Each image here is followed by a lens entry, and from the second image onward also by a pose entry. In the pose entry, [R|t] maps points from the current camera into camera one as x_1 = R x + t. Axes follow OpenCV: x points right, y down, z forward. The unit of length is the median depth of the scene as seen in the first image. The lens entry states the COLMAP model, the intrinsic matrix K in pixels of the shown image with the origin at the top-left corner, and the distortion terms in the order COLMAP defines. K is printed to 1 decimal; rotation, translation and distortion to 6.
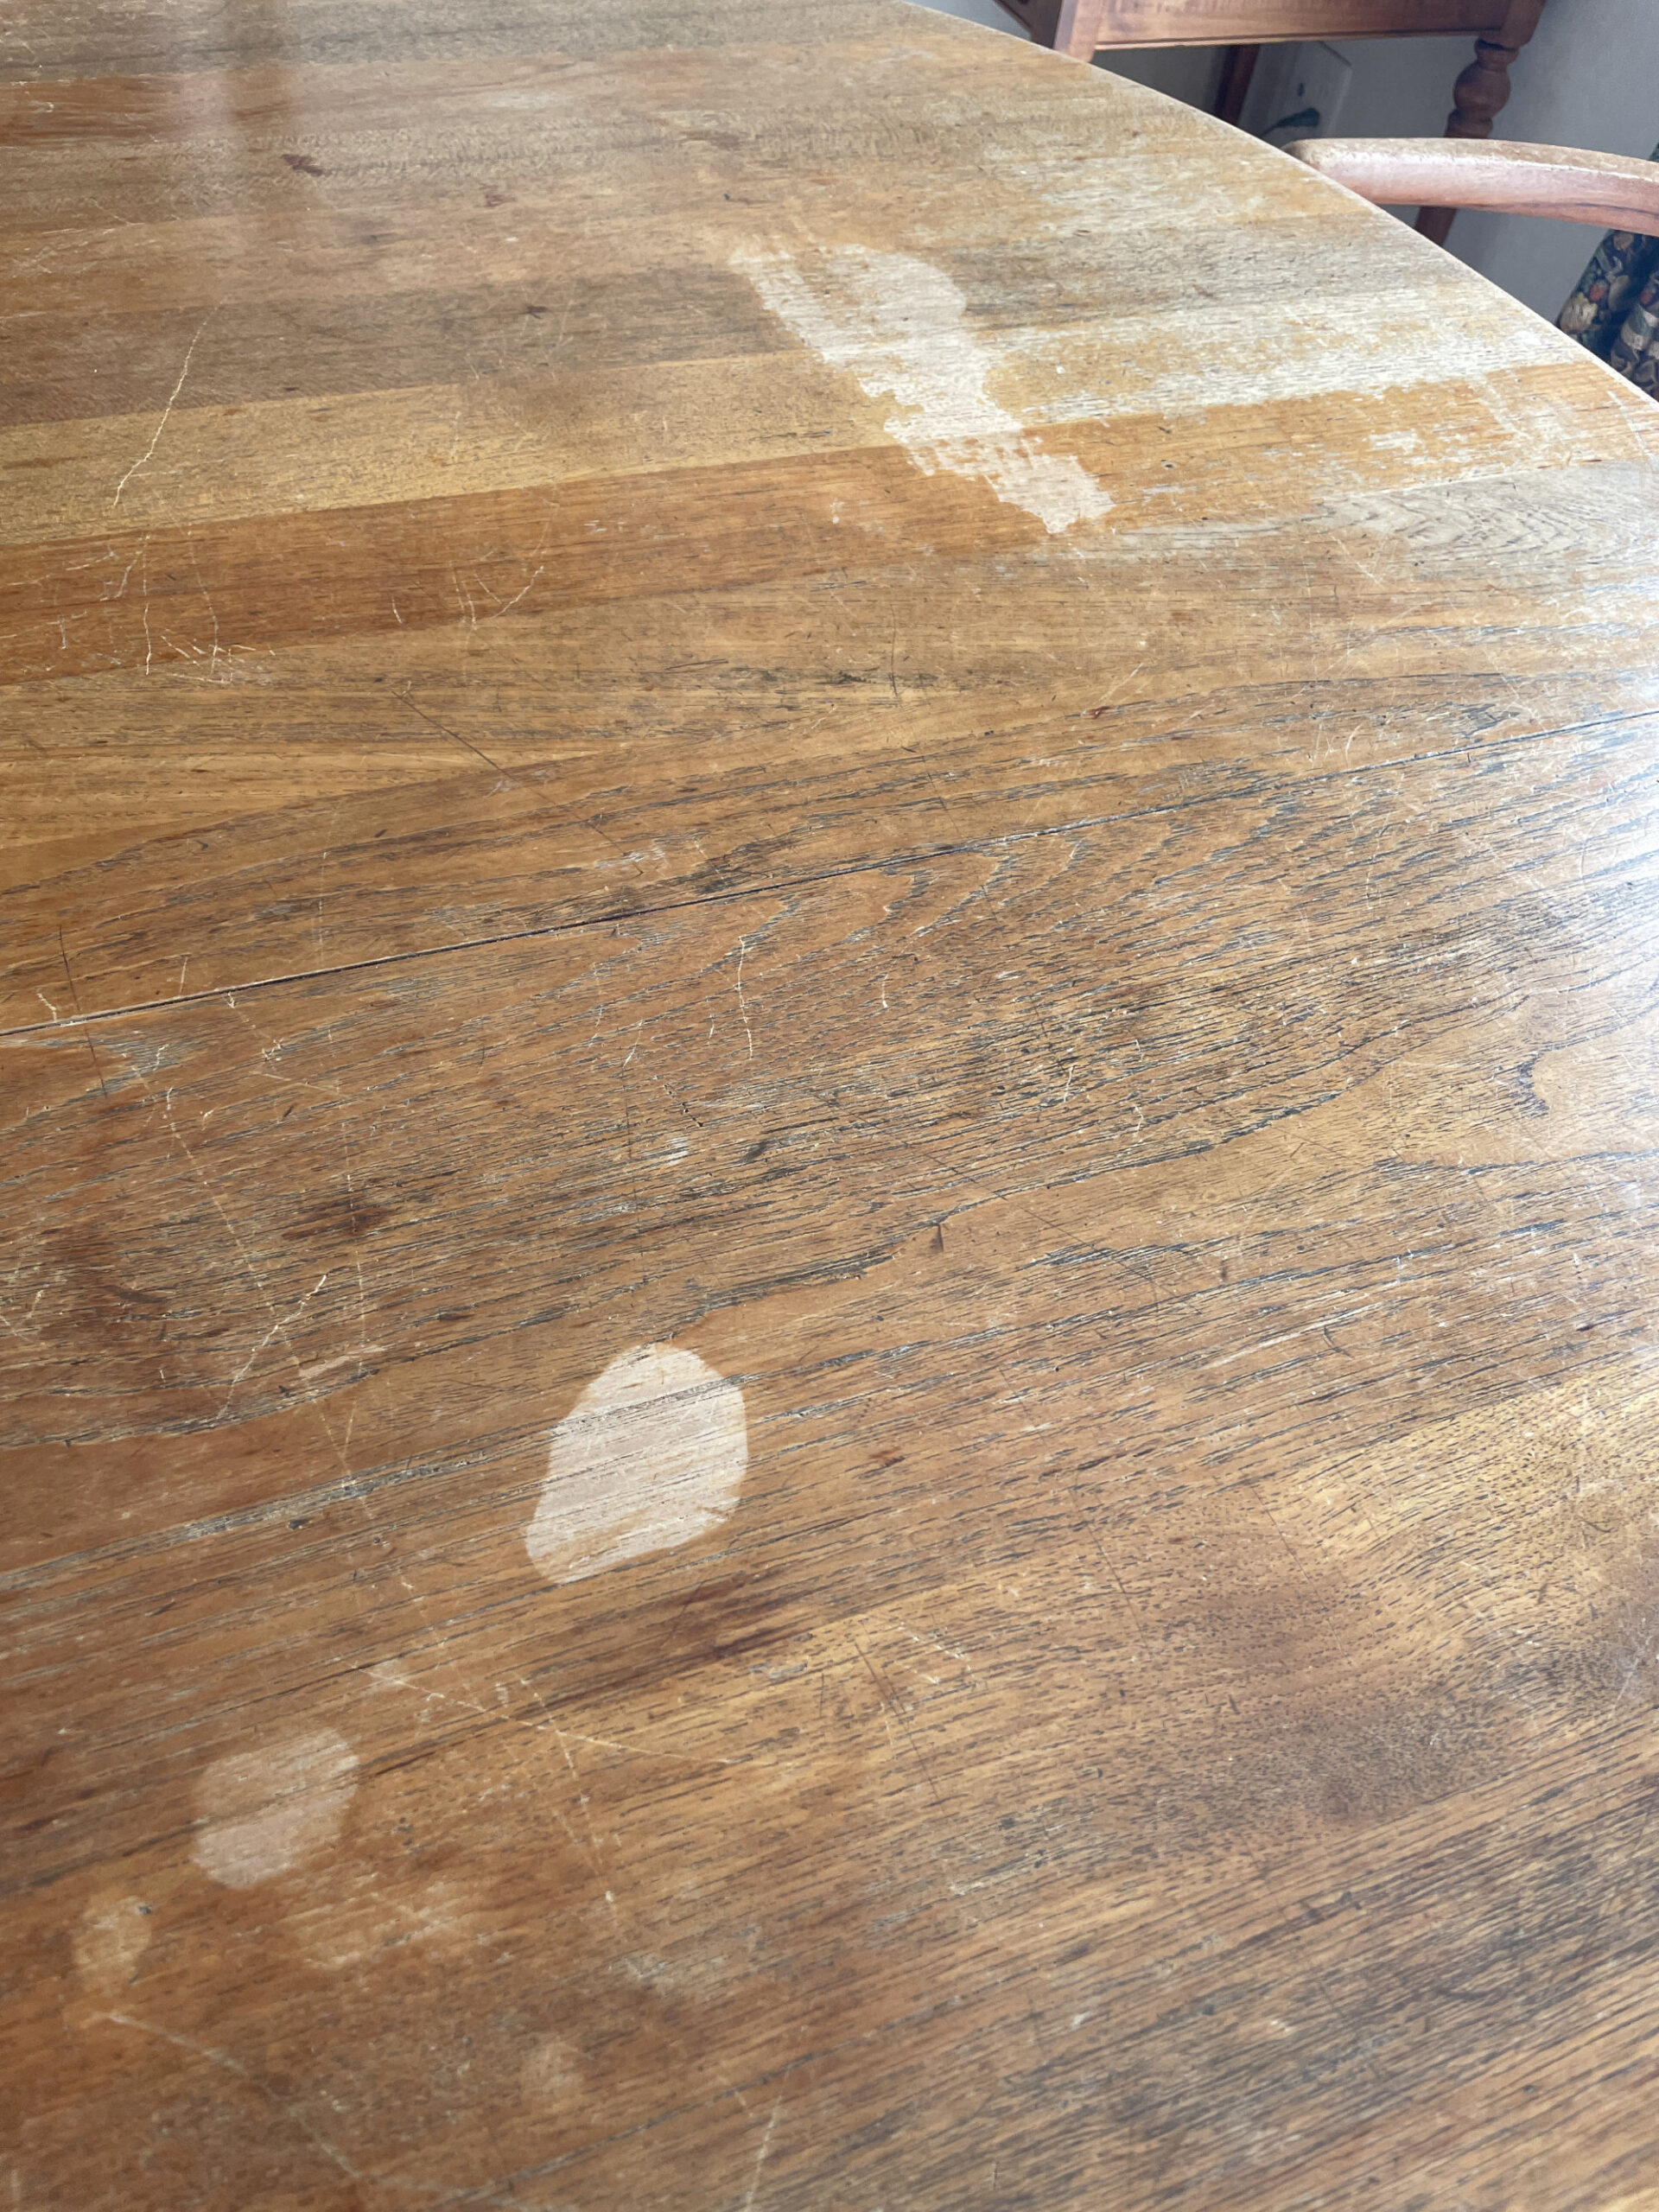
lens RADIAL K [[1726.3, 0, 868.3], [0, 1726.3, 1110.4], [0, 0, 1]] dist [0.078576, -0.123197]
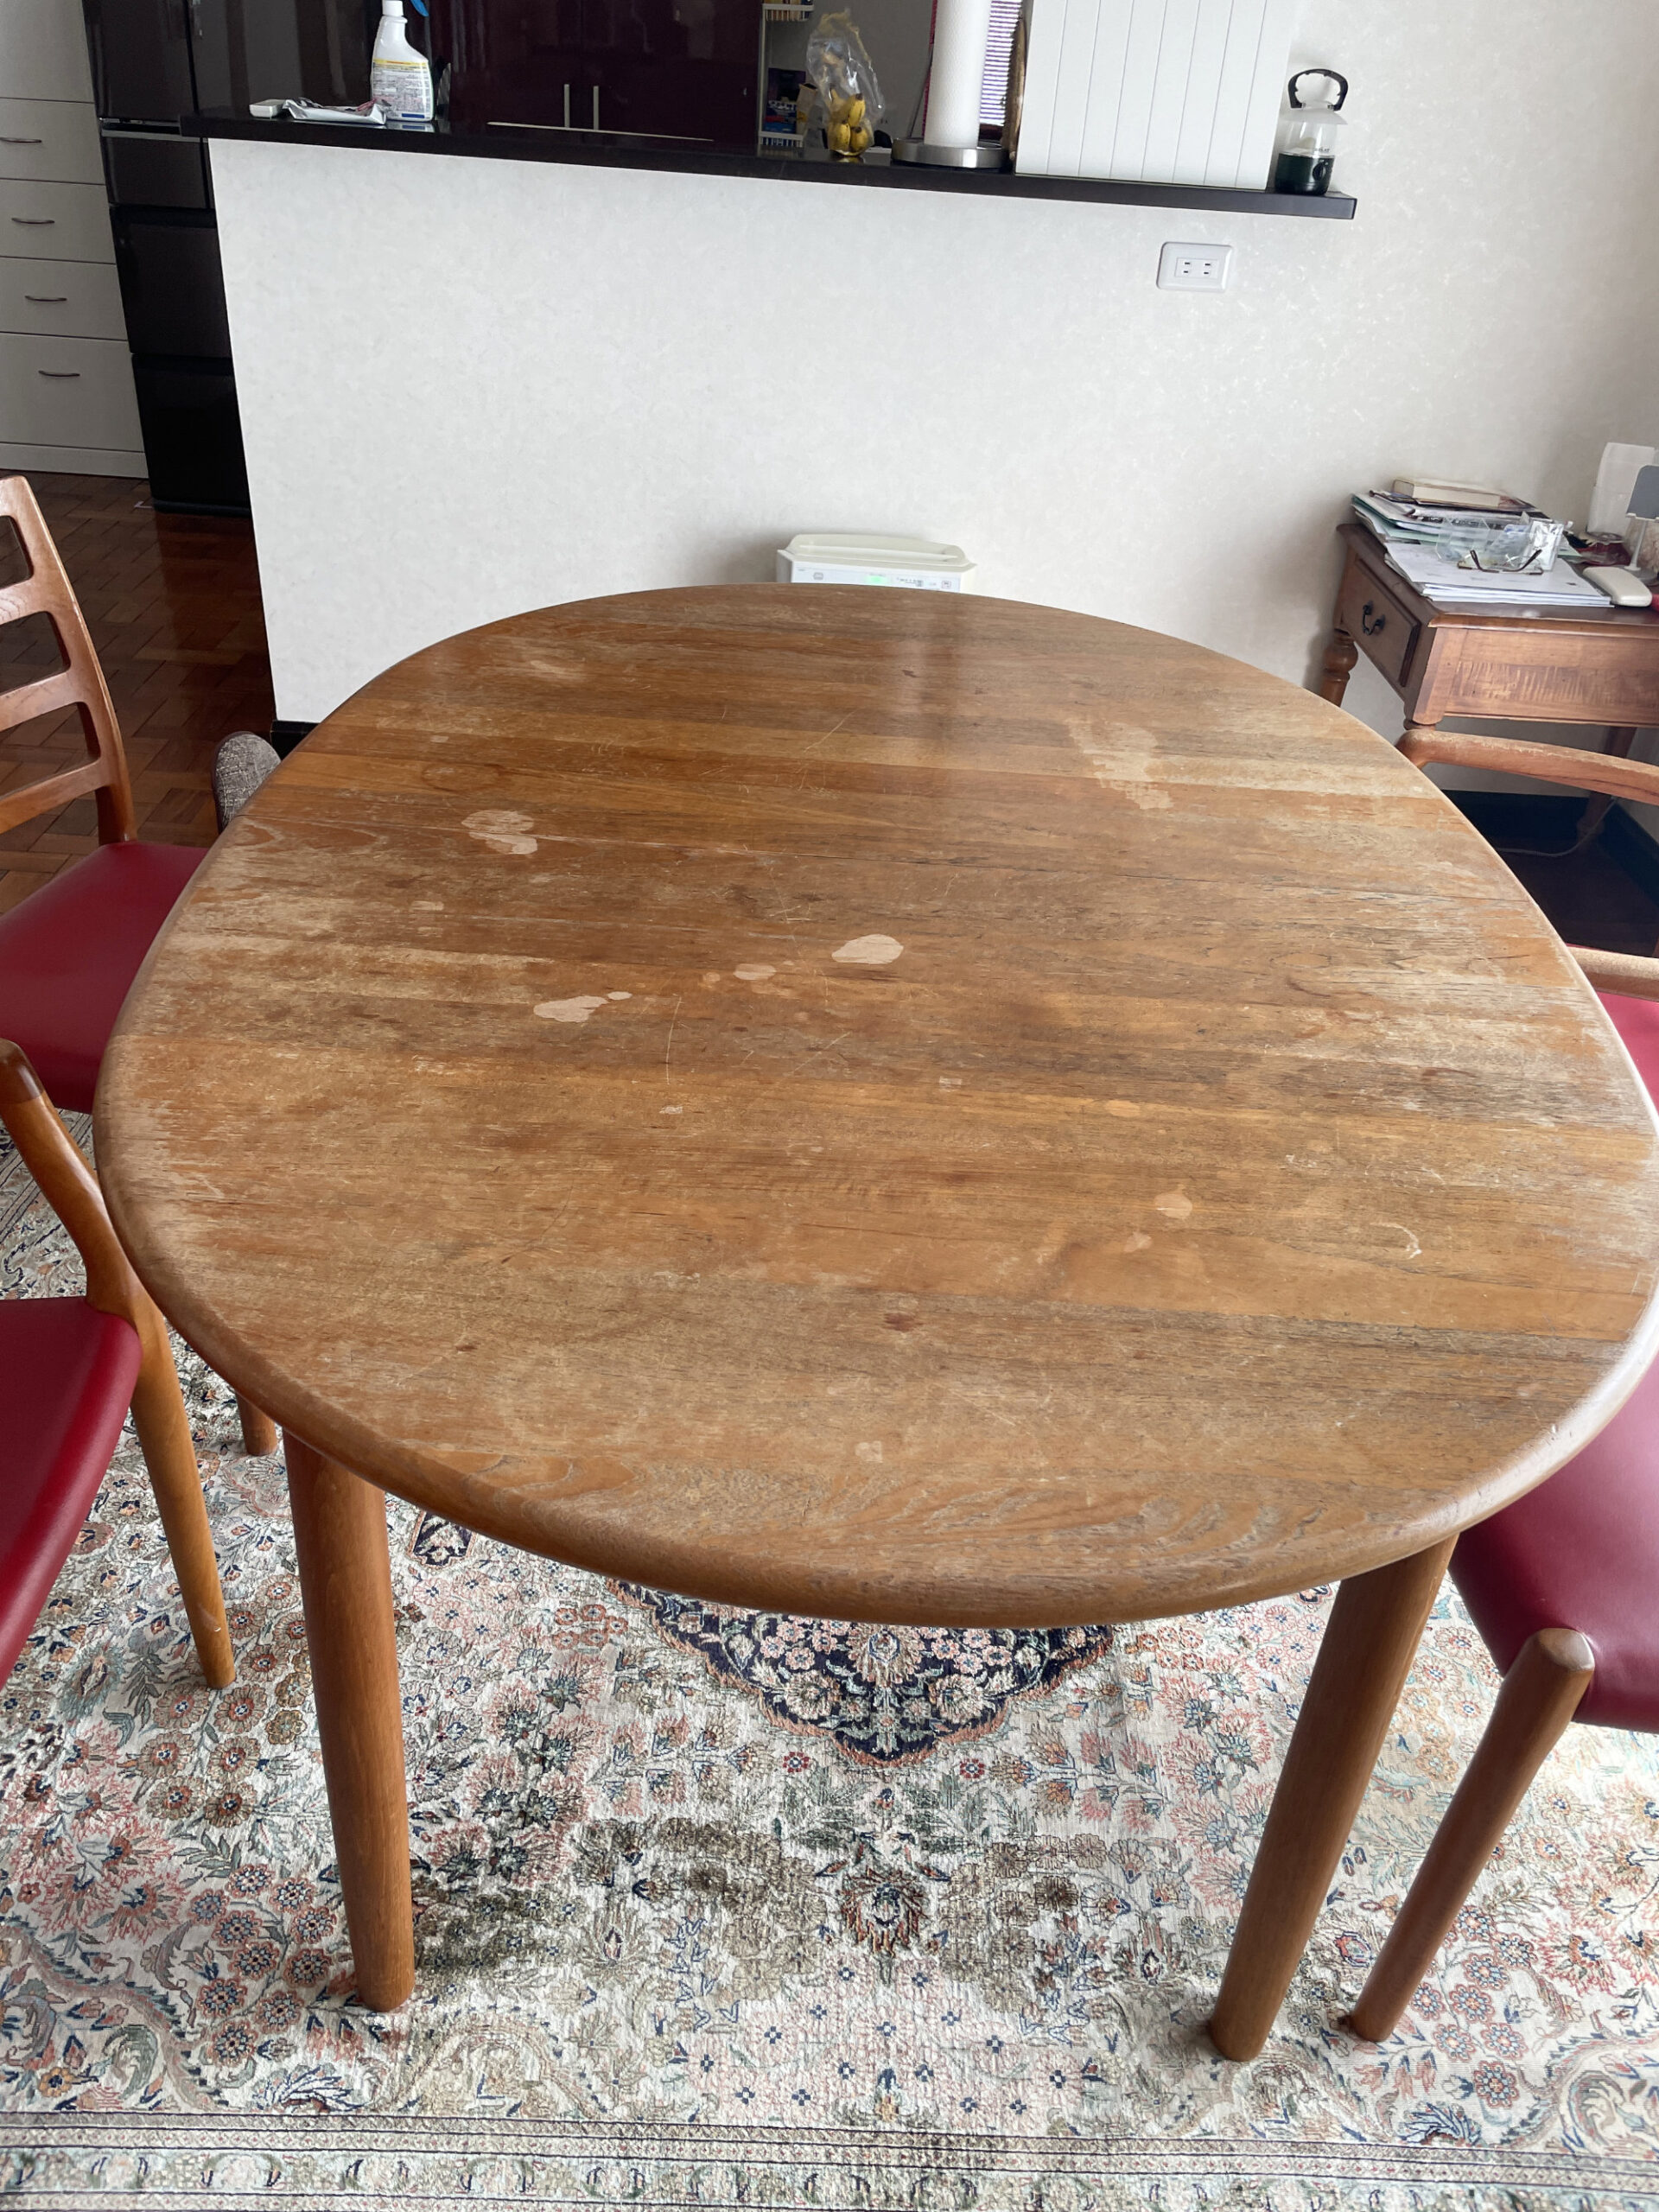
lens RADIAL K [[1726.3, 0, 868.3], [0, 1726.3, 1110.4], [0, 0, 1]] dist [0.078576, -0.123197]
pose [[0.929896, 0.166583, -0.327939, 0.628364], [-0.266831, 0.919168, -0.289709, 0.893185], [0.253170, 0.356903, 0.899180, -1.188322]]
